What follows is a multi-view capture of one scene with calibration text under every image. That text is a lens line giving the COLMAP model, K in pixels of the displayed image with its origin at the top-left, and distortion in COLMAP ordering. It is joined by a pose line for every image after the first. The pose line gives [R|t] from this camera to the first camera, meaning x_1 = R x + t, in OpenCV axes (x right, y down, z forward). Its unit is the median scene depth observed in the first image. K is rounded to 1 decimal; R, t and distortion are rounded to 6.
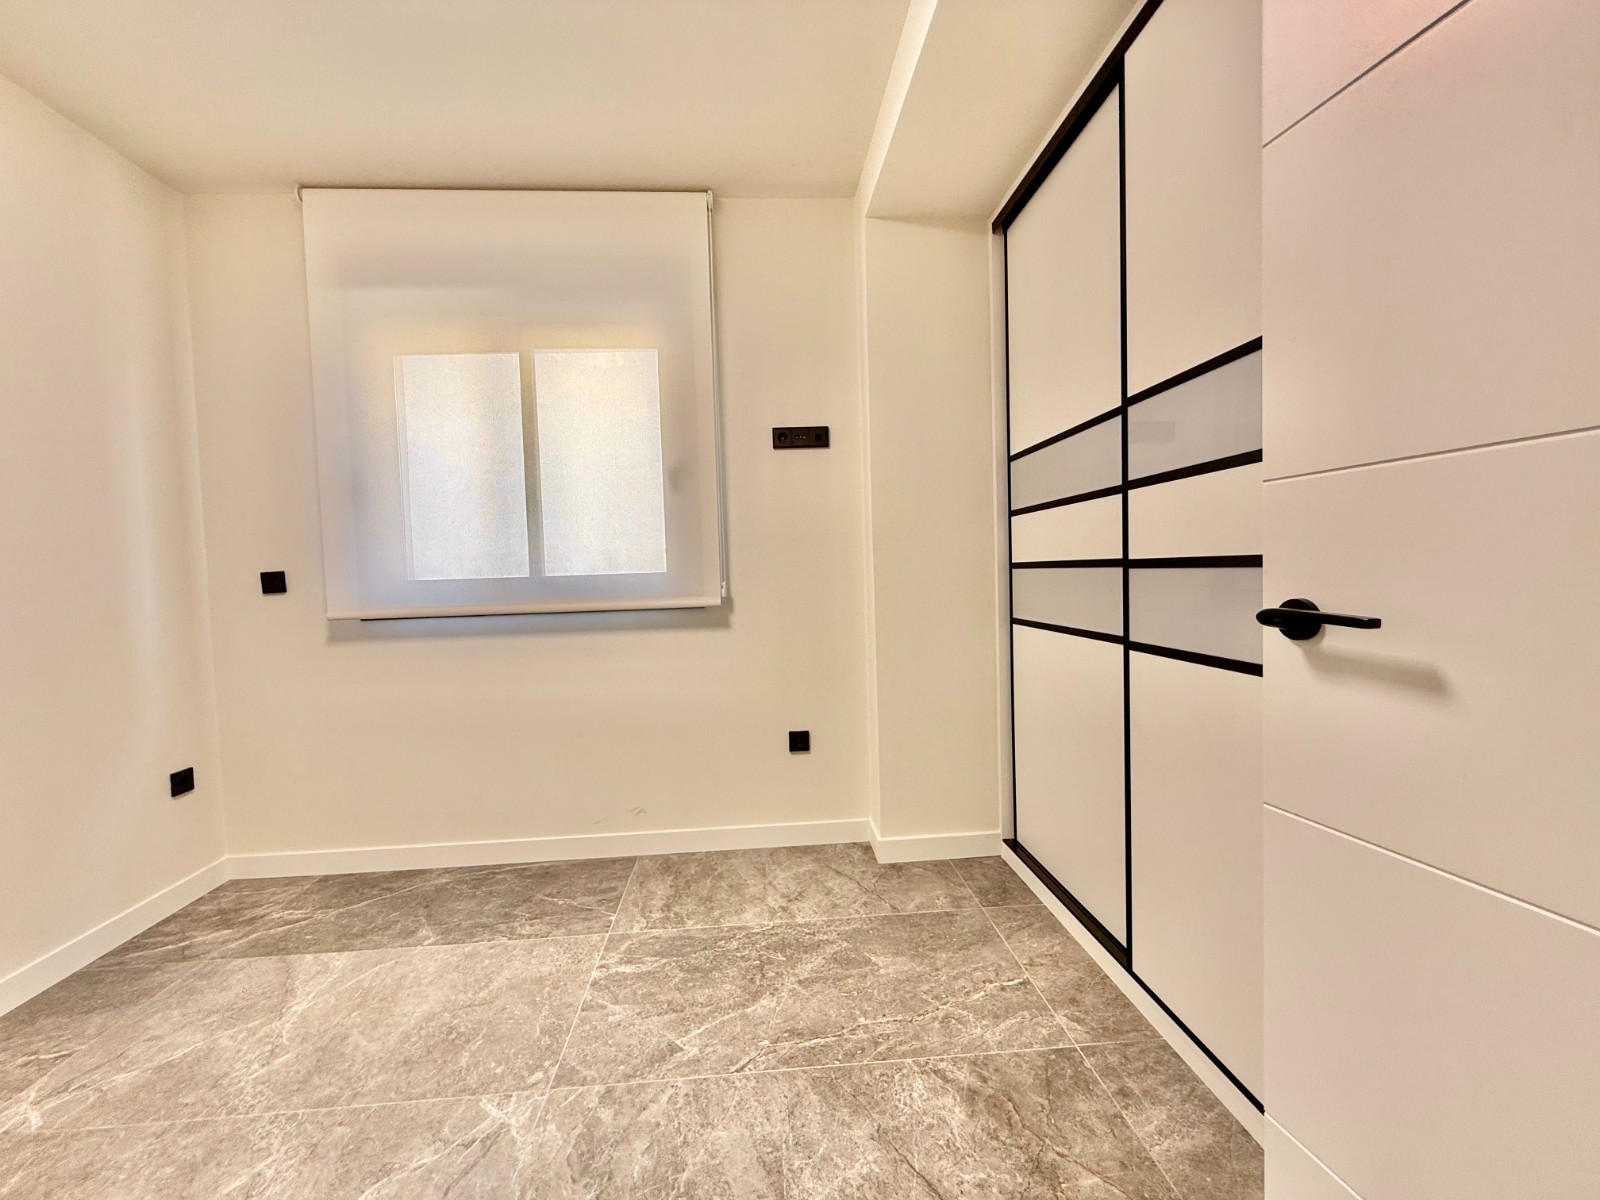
lens RADIAL K [[637.5, 0, 799.4], [0, 637.5, 597.9], [0, 0, 1]] dist [-0.001902, 0.000435]
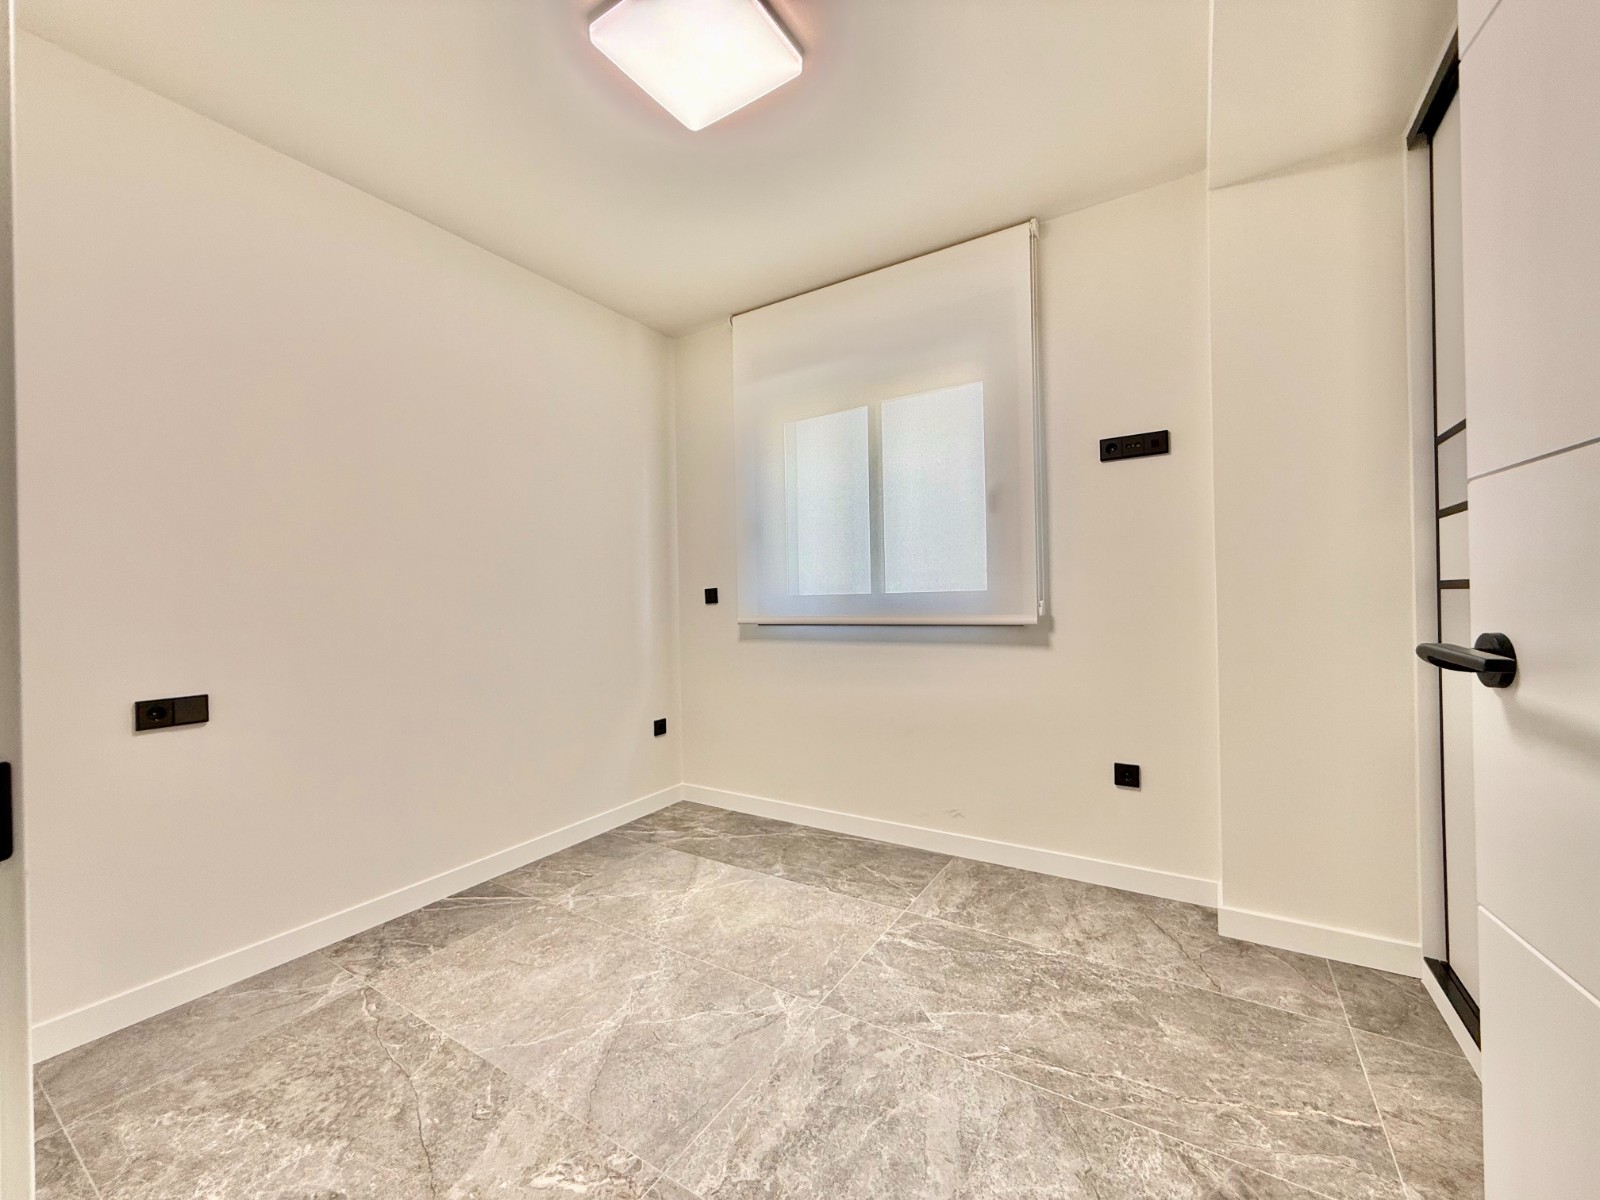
lens RADIAL K [[637.5, 0, 794.2], [0, 637.5, 597.4], [0, 0, 1]] dist [-0.001902, 0.000435]
pose [[0.803631, 0.013341, -0.594978, 0.205205], [-0.030073, 0.999382, -0.018210, -0.000155], [0.594367, 0.032527, 0.803536, -0.039604]]
